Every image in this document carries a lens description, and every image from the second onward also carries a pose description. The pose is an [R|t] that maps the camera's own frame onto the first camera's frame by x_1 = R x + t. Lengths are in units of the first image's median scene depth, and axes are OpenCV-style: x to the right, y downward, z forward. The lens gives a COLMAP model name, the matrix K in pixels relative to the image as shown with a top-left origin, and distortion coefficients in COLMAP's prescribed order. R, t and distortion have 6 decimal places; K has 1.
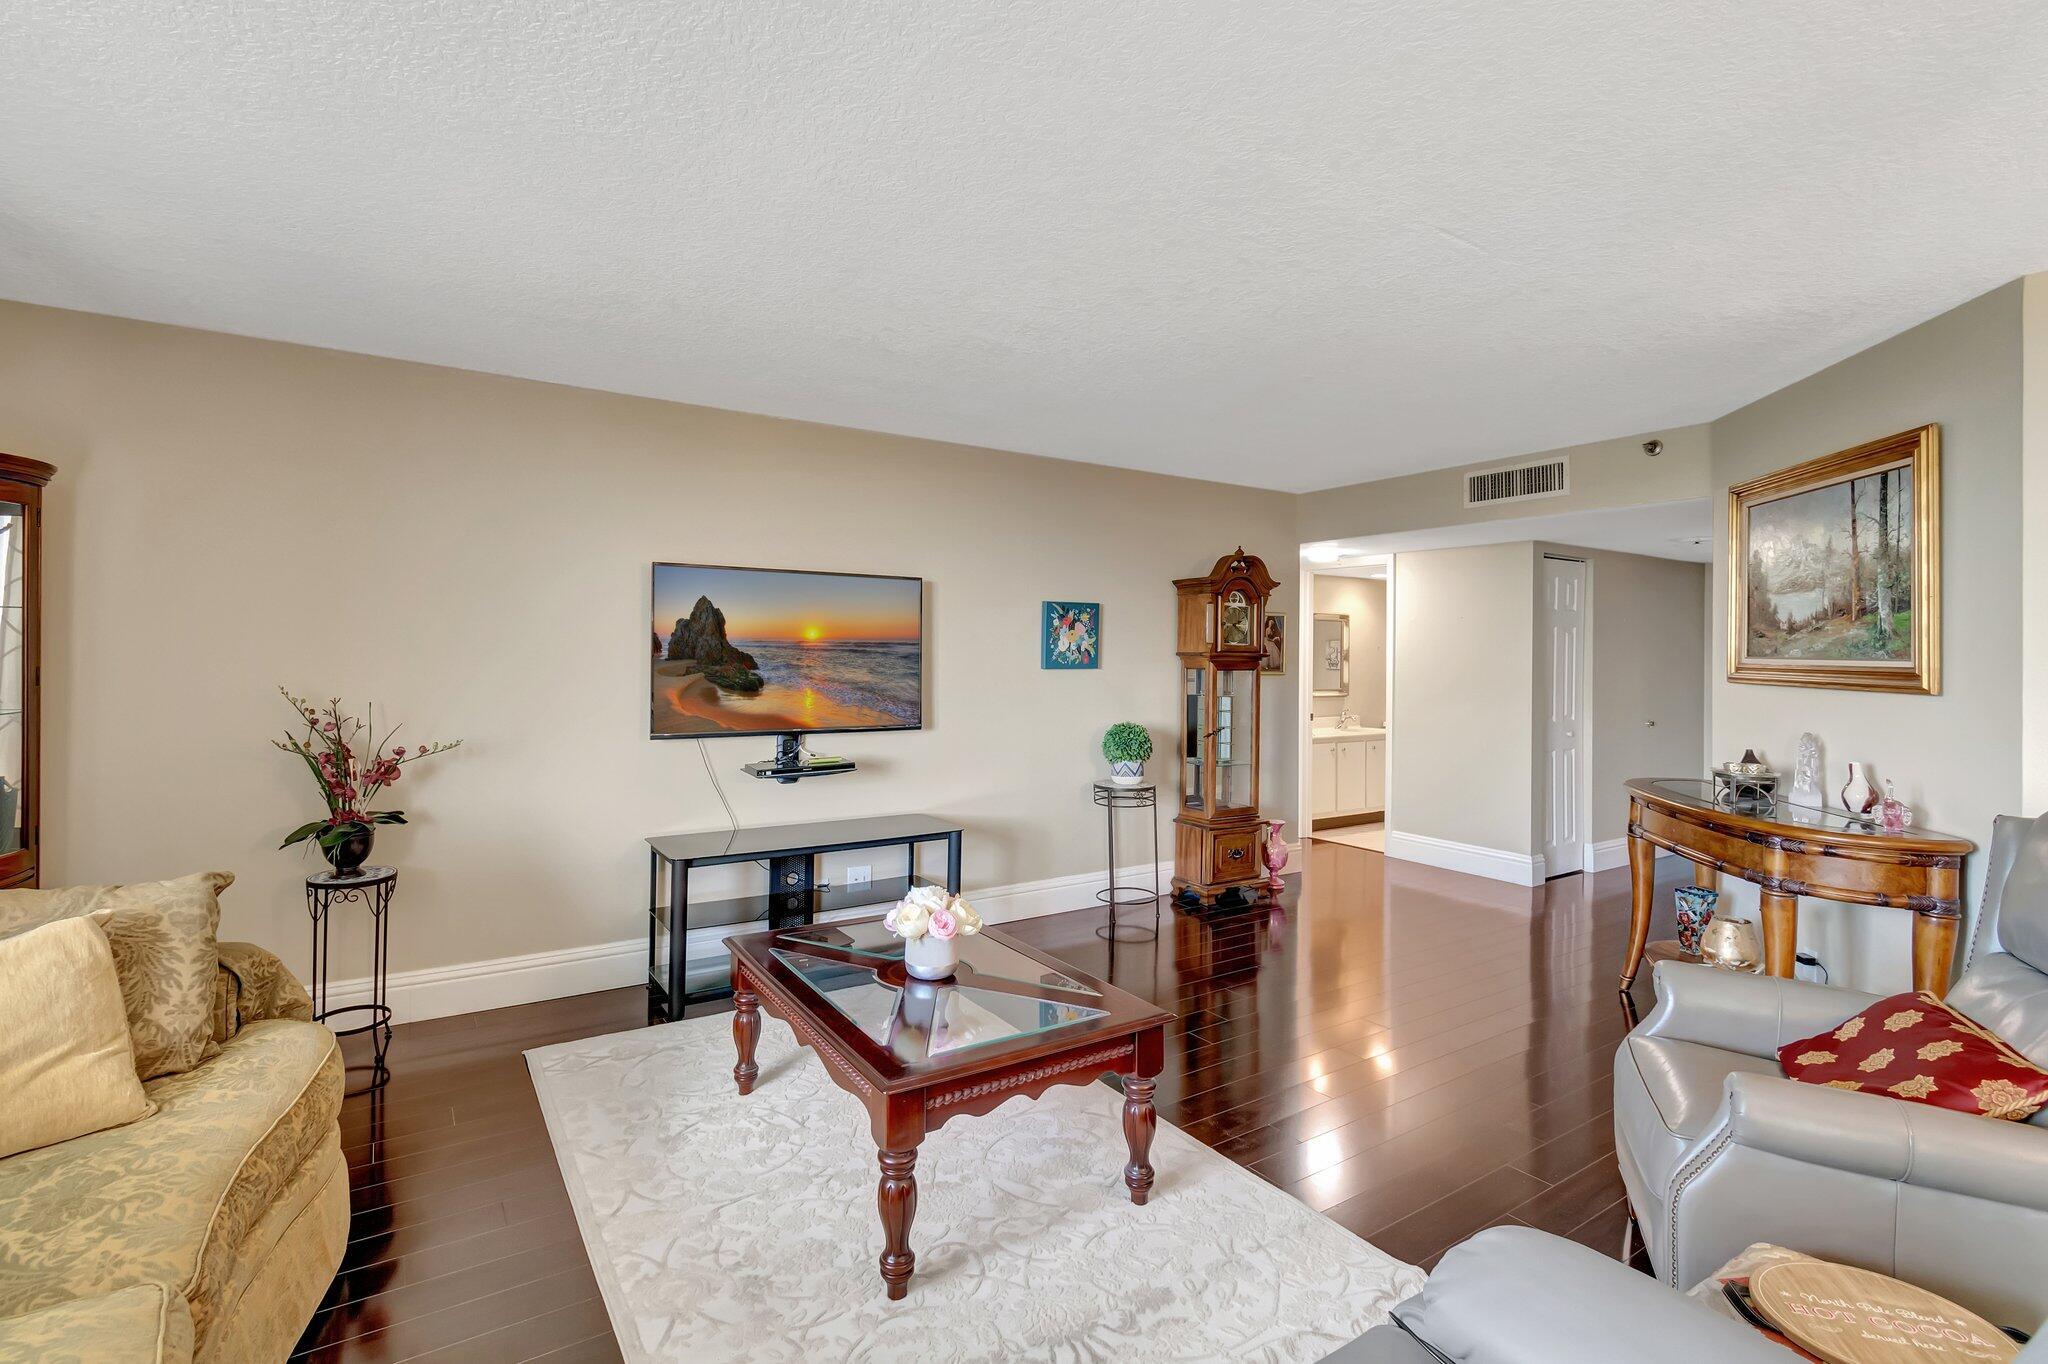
lens RADIAL K [[935.4, 0, 1012.3], [0, 935.4, 666.9], [0, 0, 1]] dist [0.002803, -0.003839]
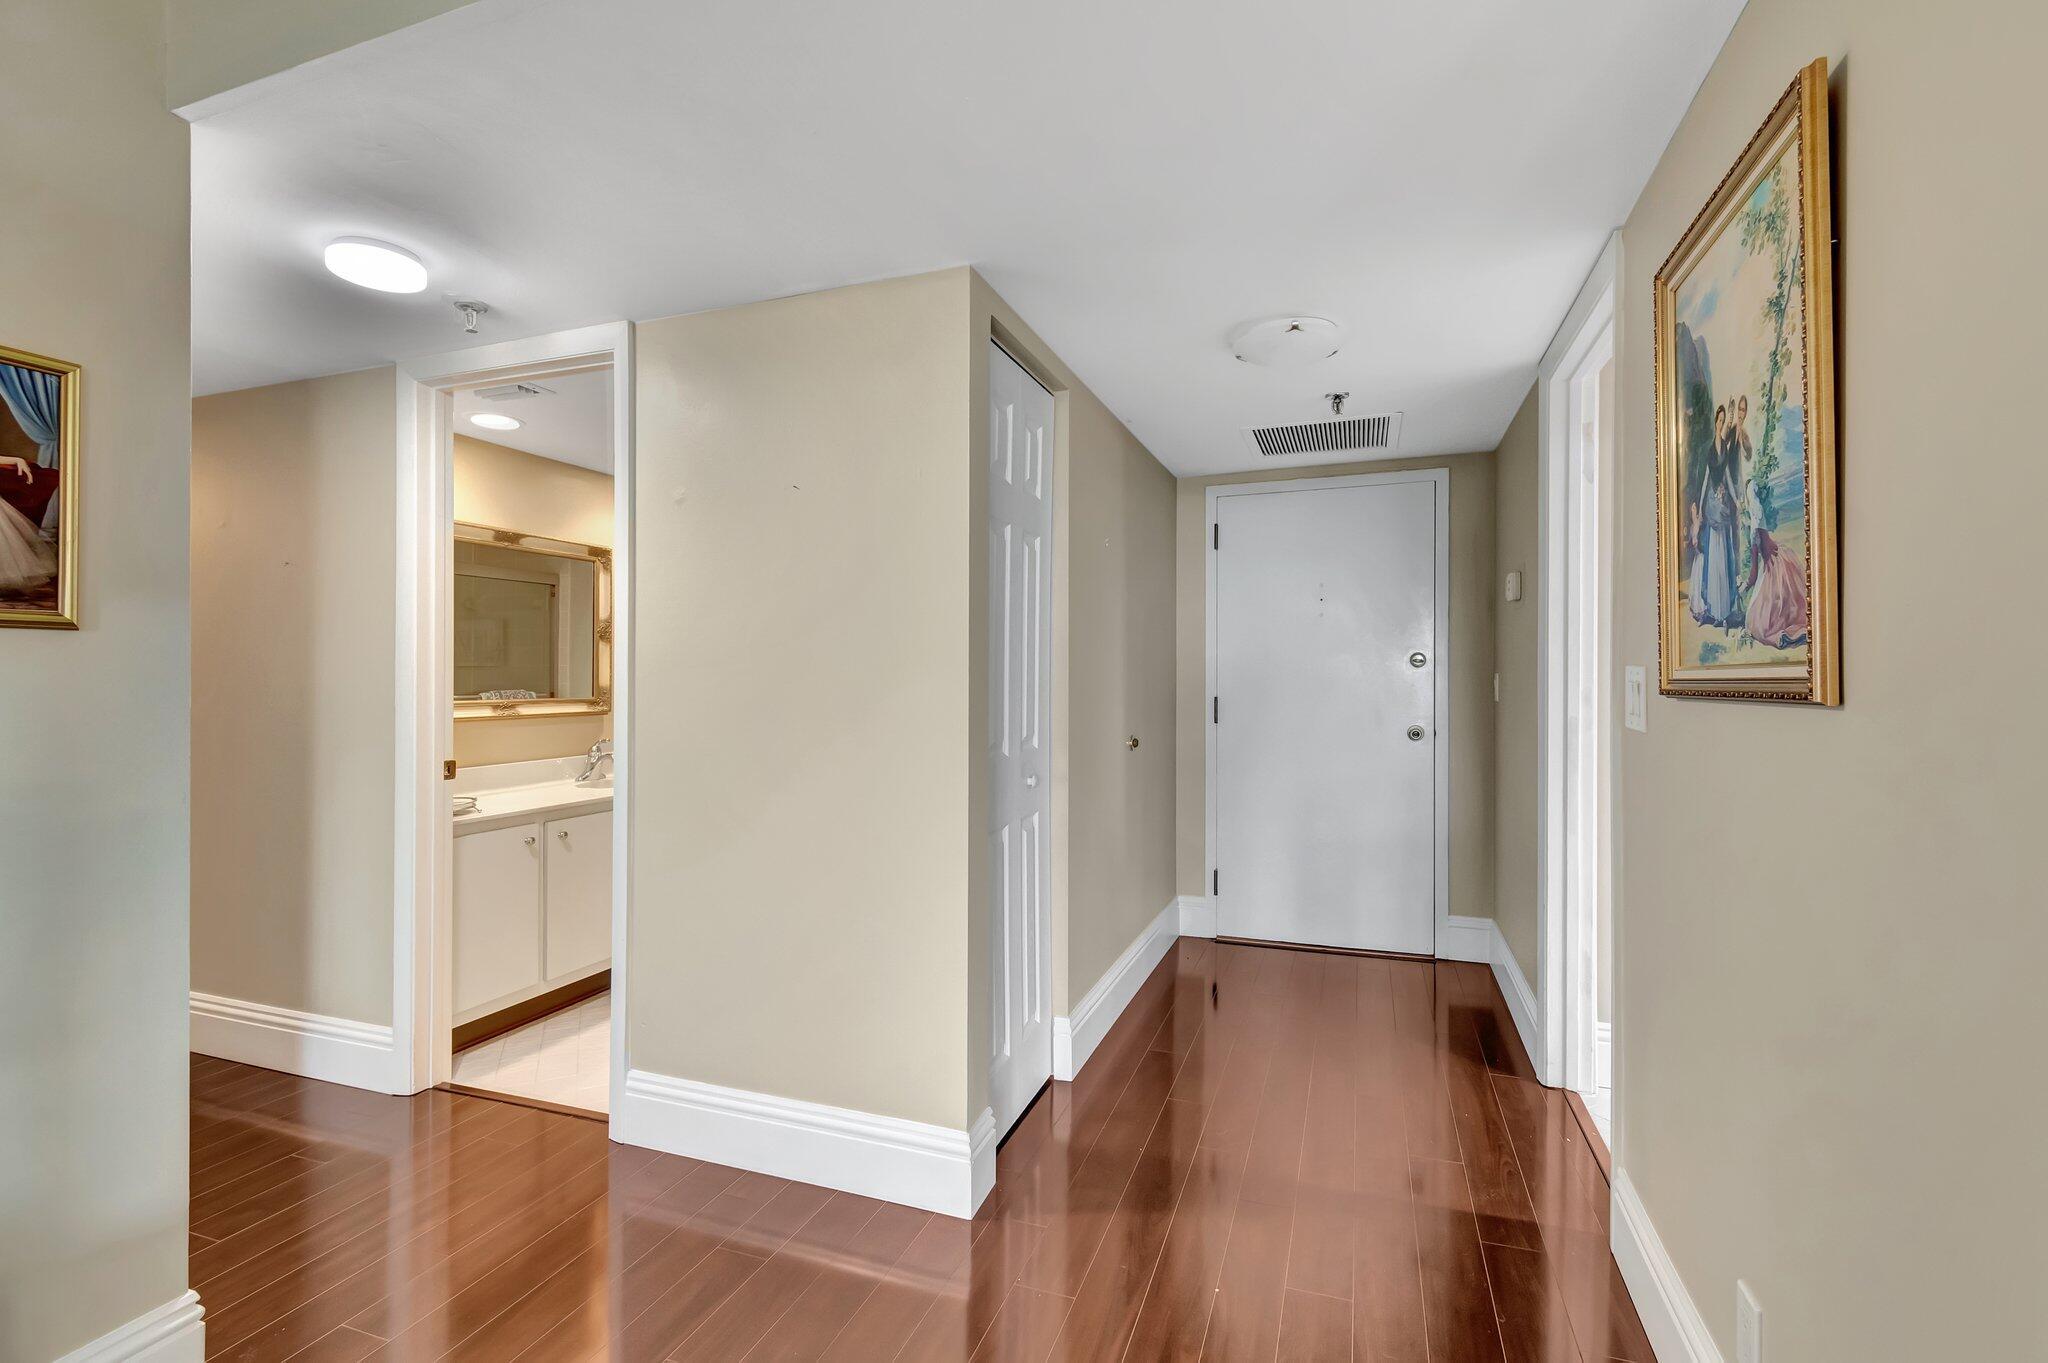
lens RADIAL K [[935.4, 0, 1020.3], [0, 935.4, 681.4], [0, 0, 1]] dist [0.002803, -0.003839]
pose [[0.805040, -0.004851, 0.593200, 0.331490], [0.009373, 0.999946, -0.004544, 0.026313], [-0.593146, 0.009218, 0.805042, 0.647354]]
